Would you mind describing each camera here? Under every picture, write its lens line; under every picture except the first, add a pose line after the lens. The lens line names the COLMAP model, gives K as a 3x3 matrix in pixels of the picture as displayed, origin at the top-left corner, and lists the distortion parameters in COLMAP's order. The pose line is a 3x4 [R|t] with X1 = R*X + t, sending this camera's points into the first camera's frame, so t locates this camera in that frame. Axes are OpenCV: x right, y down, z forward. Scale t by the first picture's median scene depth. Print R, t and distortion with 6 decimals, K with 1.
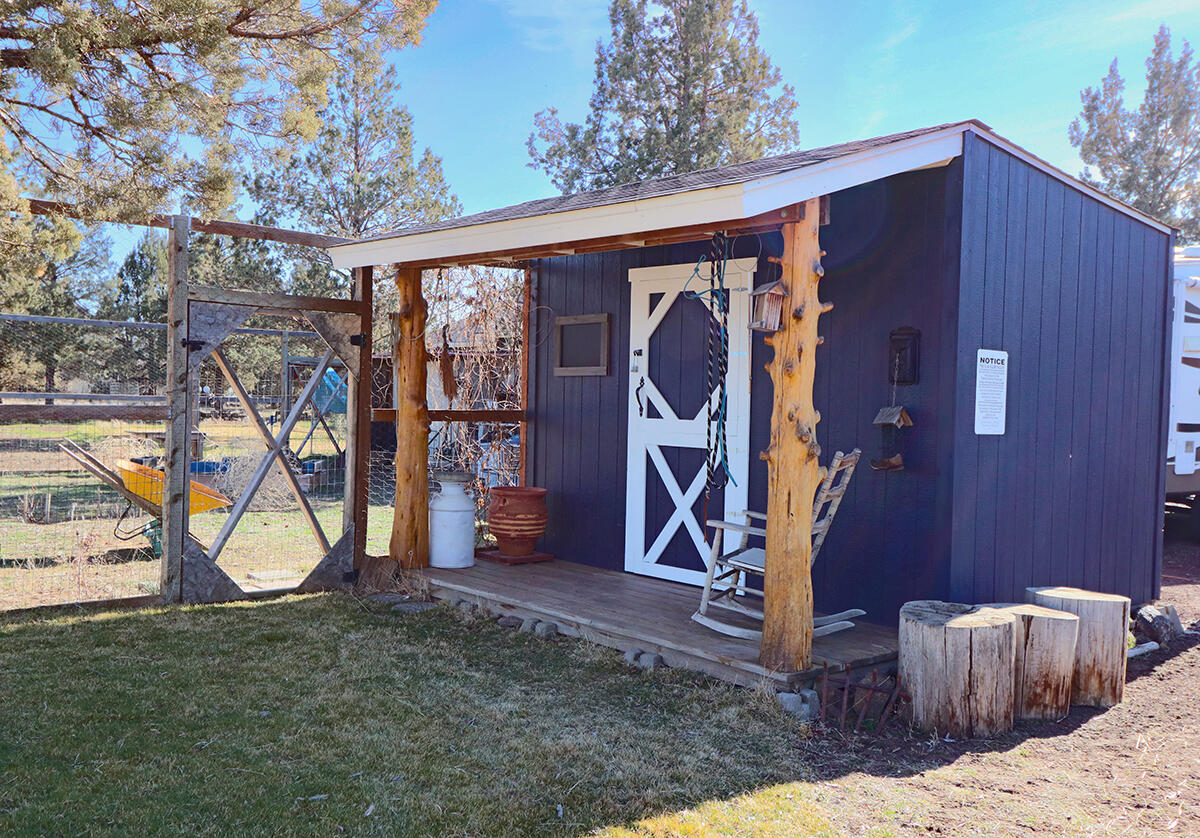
lens RADIAL K [[1153.5, 0, 599.4], [0, 1153.5, 425.7], [0, 0, 1]] dist [0.035343, 0.000000]
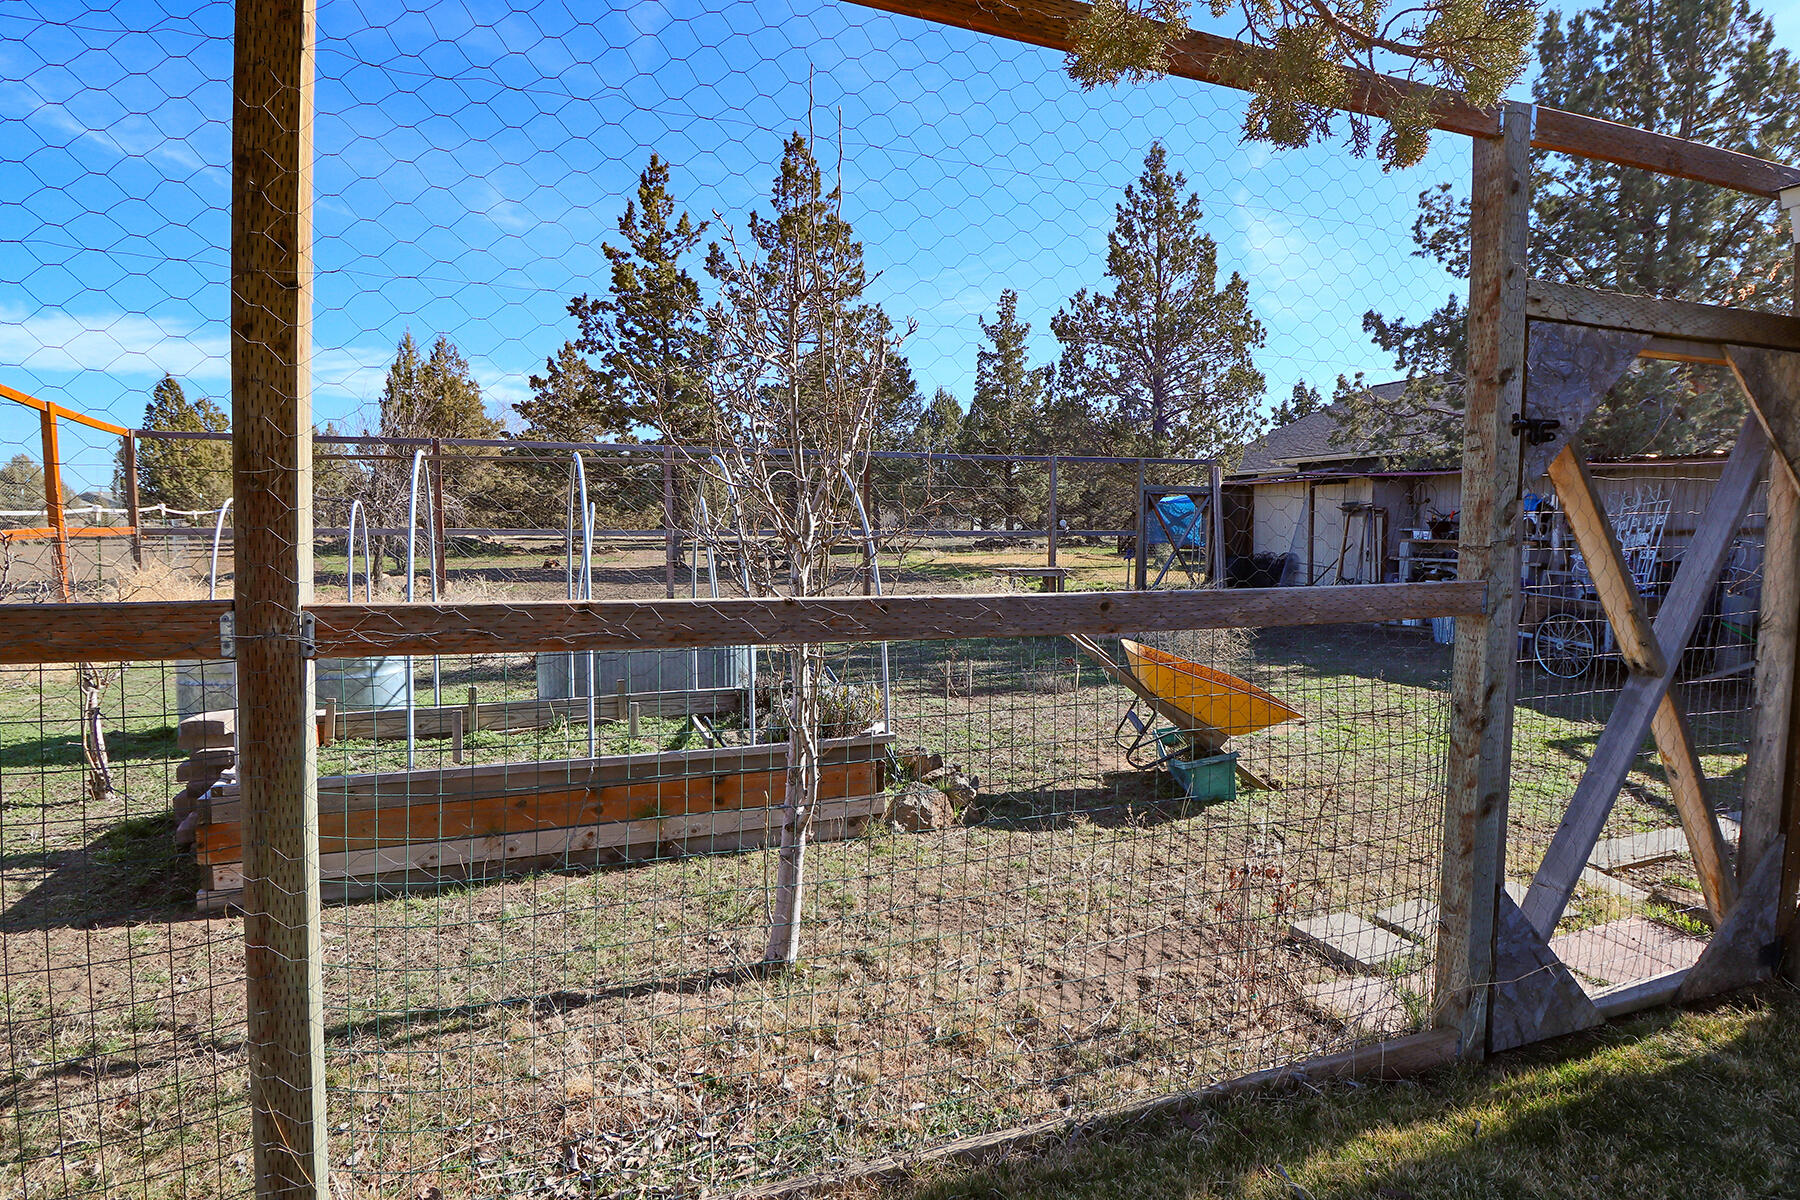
lens RADIAL K [[844.1, 0, 898.4], [0, 844.1, 593.0], [0, 0, 1]] dist [-0.001774, -0.000640]
pose [[0.930293, 0.015735, -0.366481, -0.184752], [0.006063, 0.998284, 0.058251, -0.012873], [0.366768, -0.056412, 0.928600, 0.264602]]
